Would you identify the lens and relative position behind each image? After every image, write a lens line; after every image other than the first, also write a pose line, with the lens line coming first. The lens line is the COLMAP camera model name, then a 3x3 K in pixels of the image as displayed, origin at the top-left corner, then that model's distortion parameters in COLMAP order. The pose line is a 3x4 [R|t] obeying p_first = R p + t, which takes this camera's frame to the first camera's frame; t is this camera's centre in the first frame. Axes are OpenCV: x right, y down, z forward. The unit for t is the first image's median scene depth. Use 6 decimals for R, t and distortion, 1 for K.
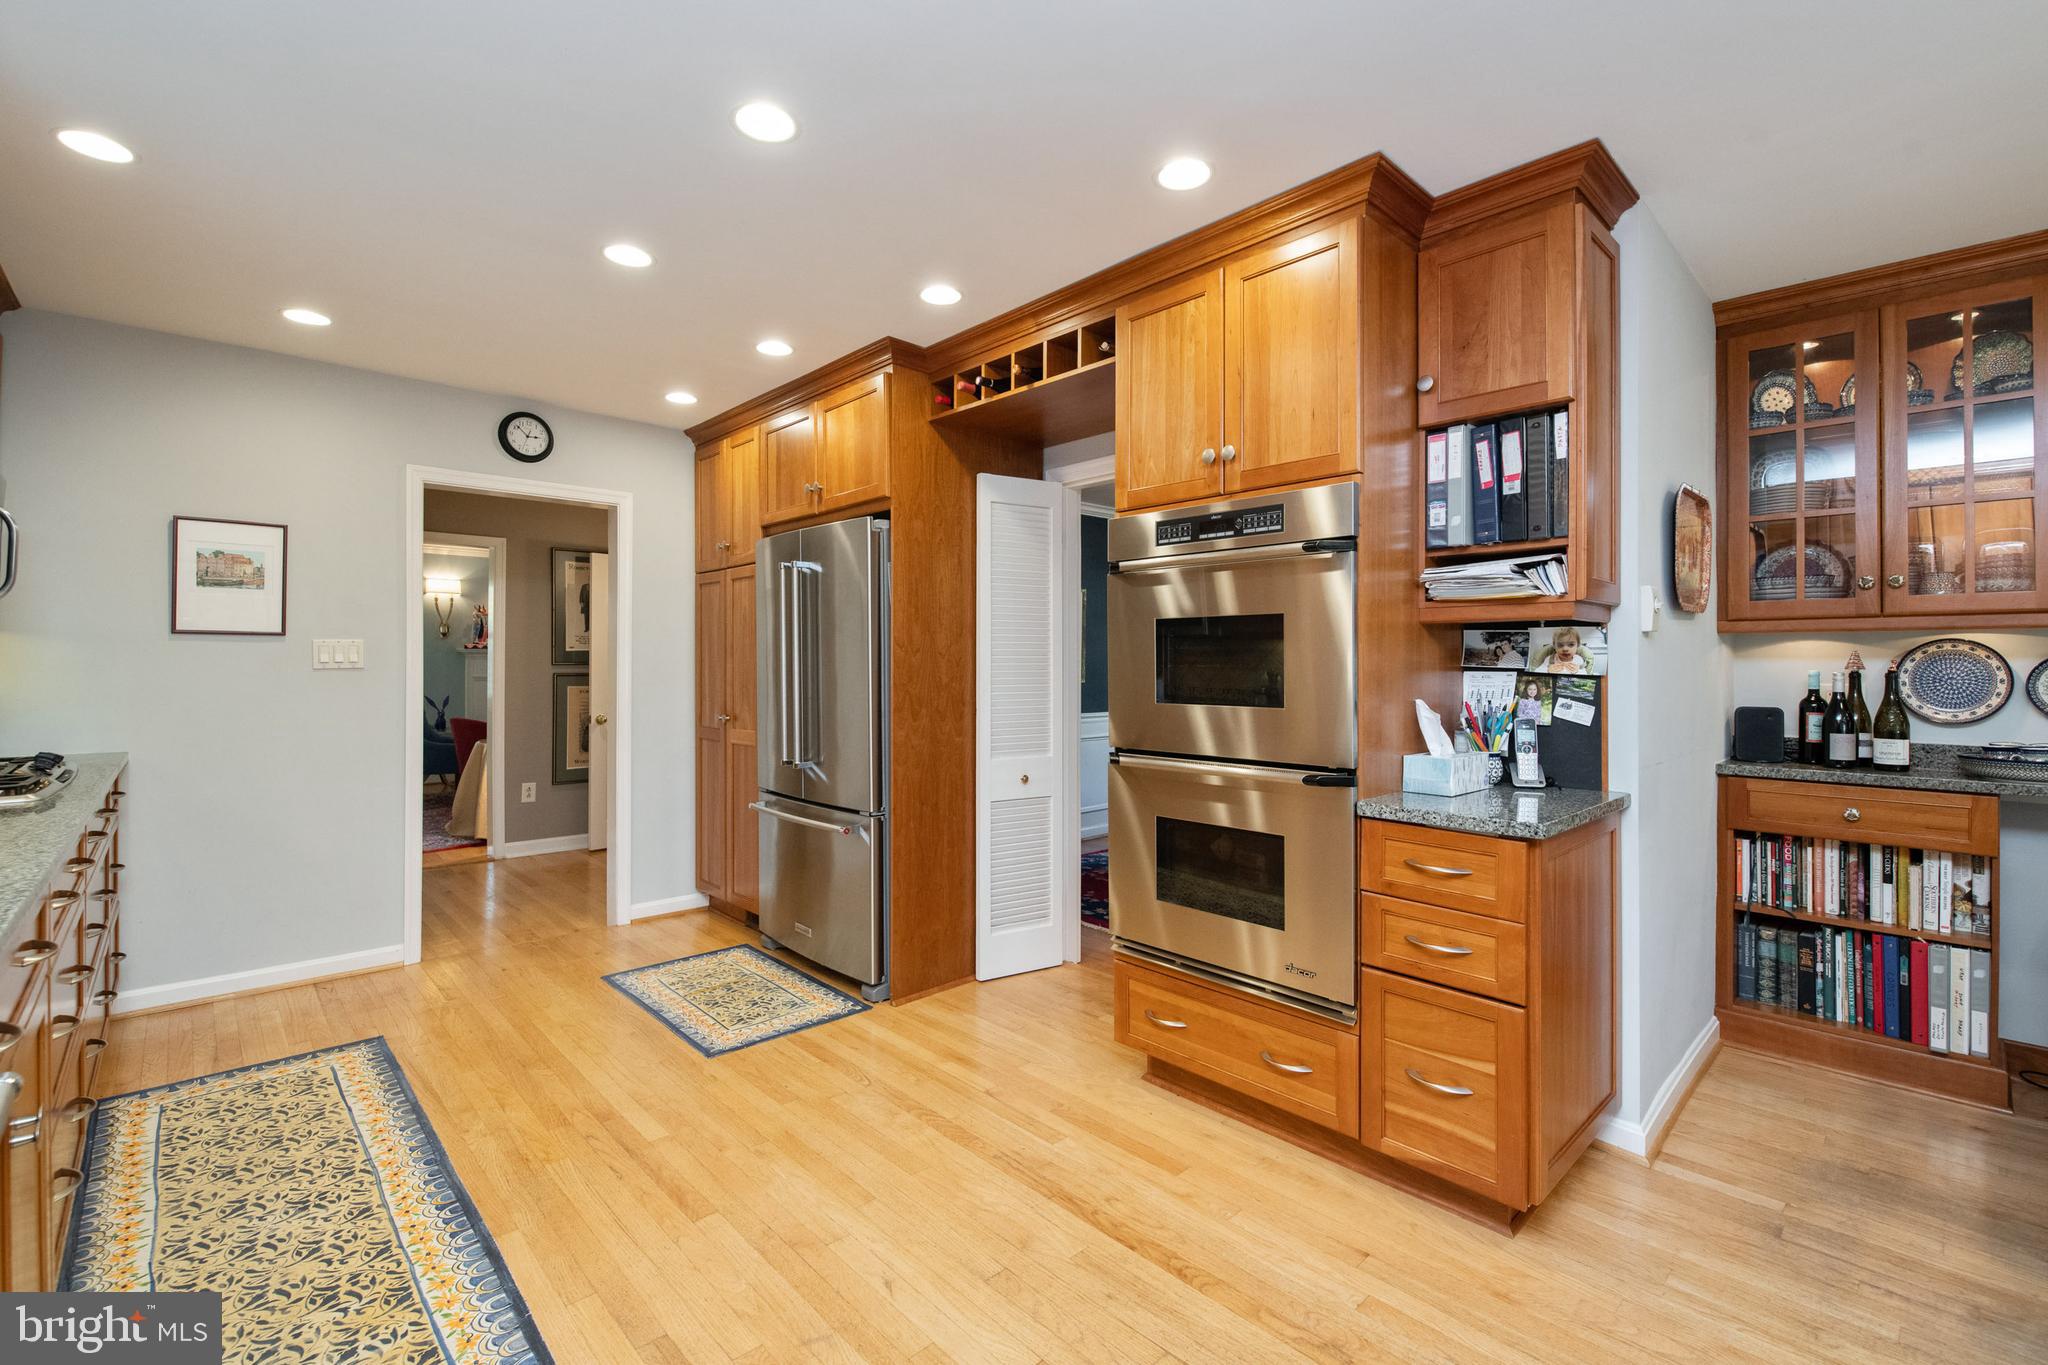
lens RADIAL K [[866.2, 0, 1002.2], [0, 866.2, 668.7], [0, 0, 1]] dist [0.003280, -0.005144]
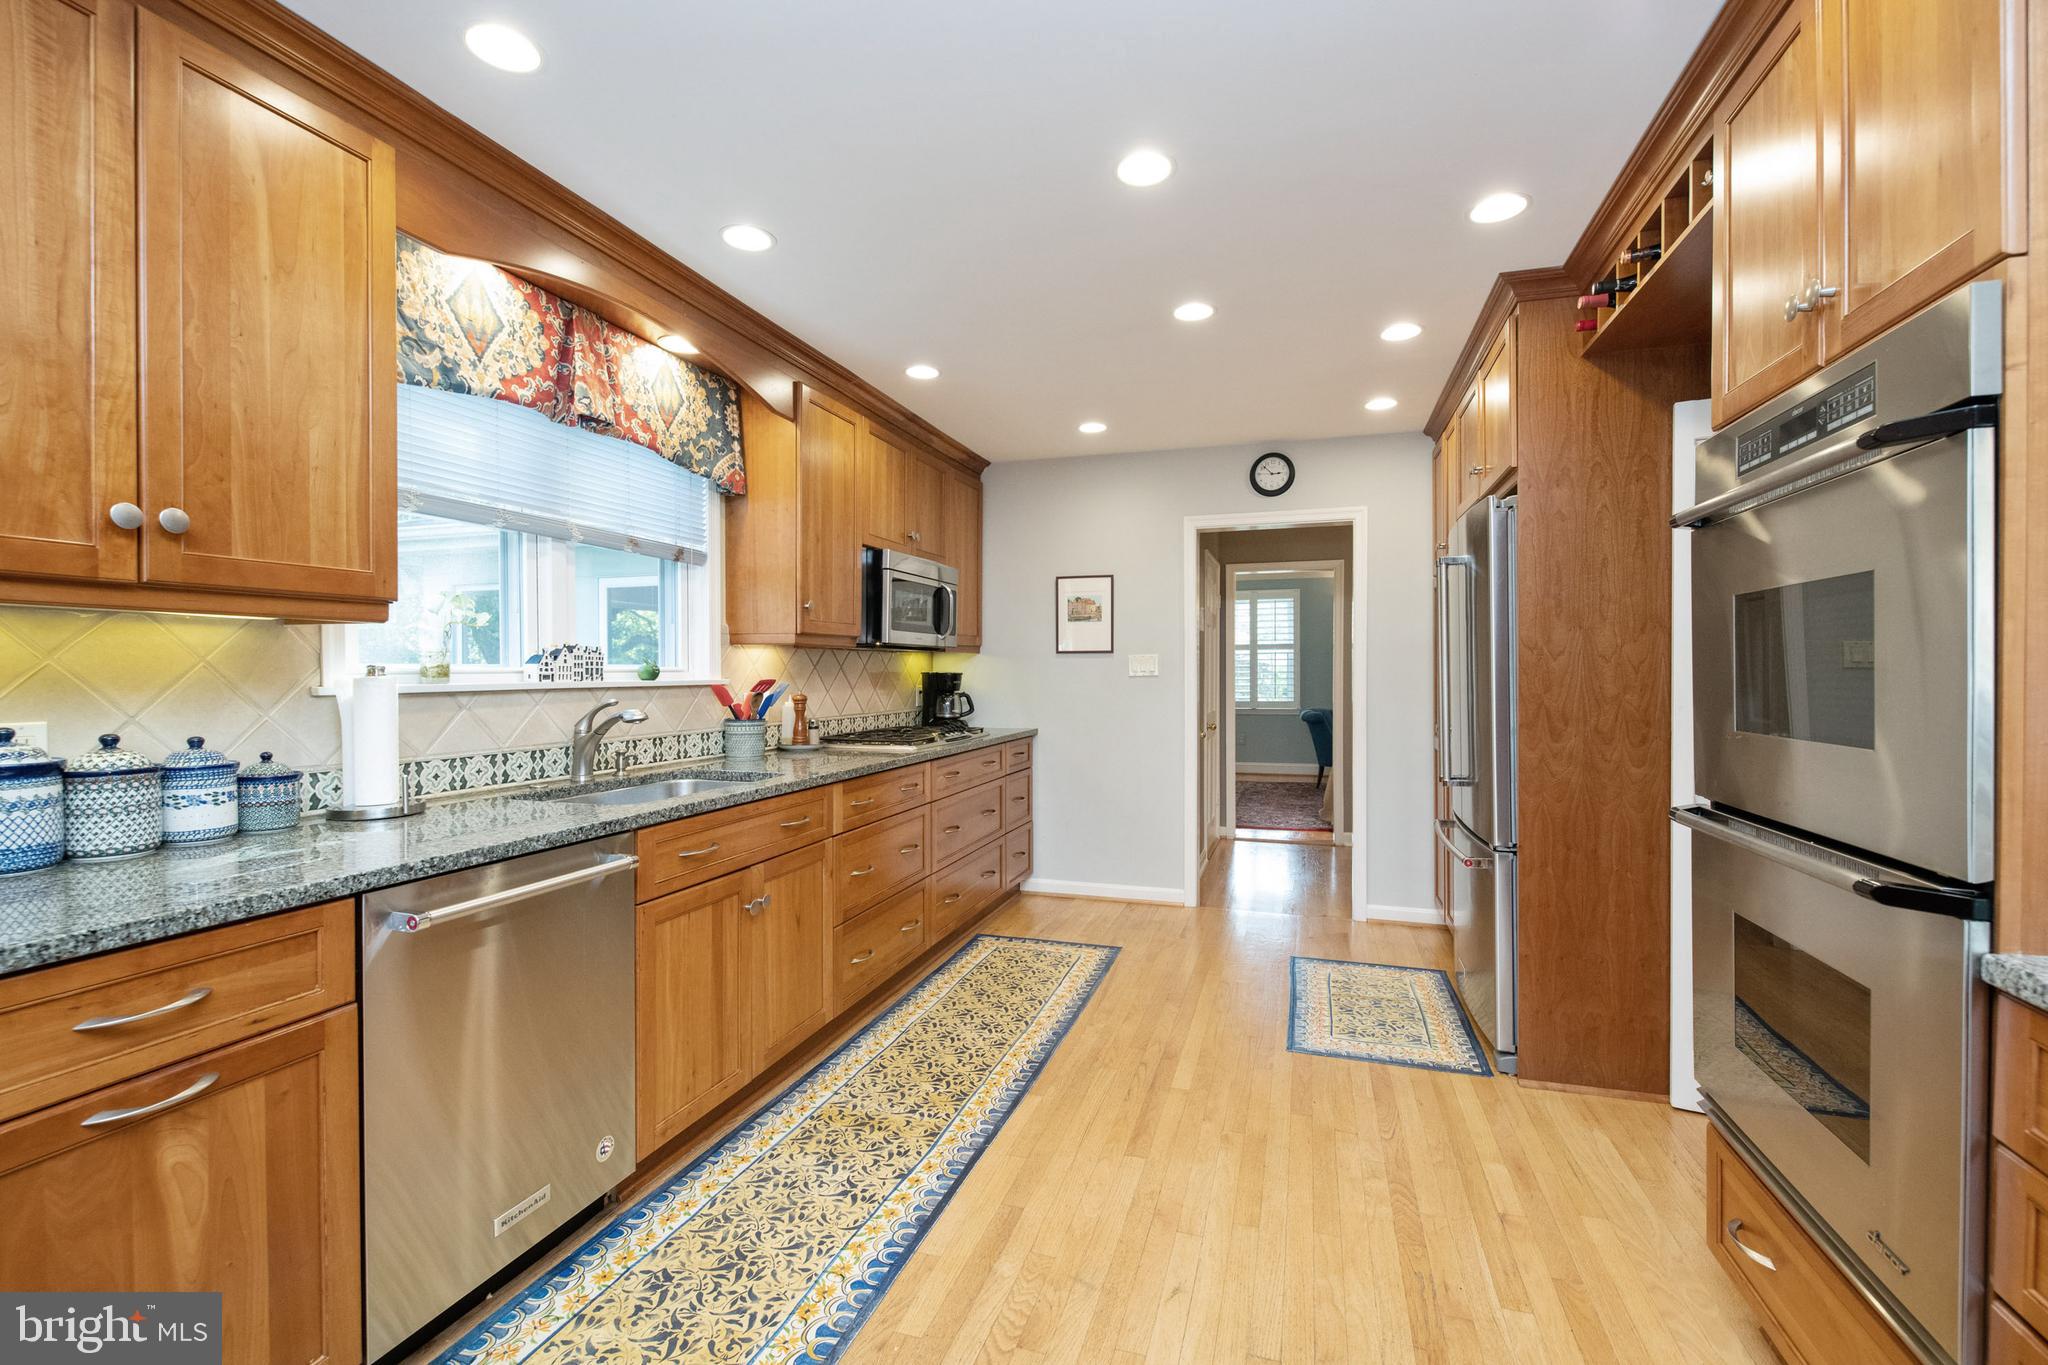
lens RADIAL K [[866.2, 0, 1063.9], [0, 866.2, 686.6], [0, 0, 1]] dist [0.003280, -0.005144]
pose [[0.517609, 0.010158, -0.855557, 0.427698], [-0.001390, 0.999938, 0.011032, 0.002417], [0.855616, -0.004521, 0.517591, 0.248430]]
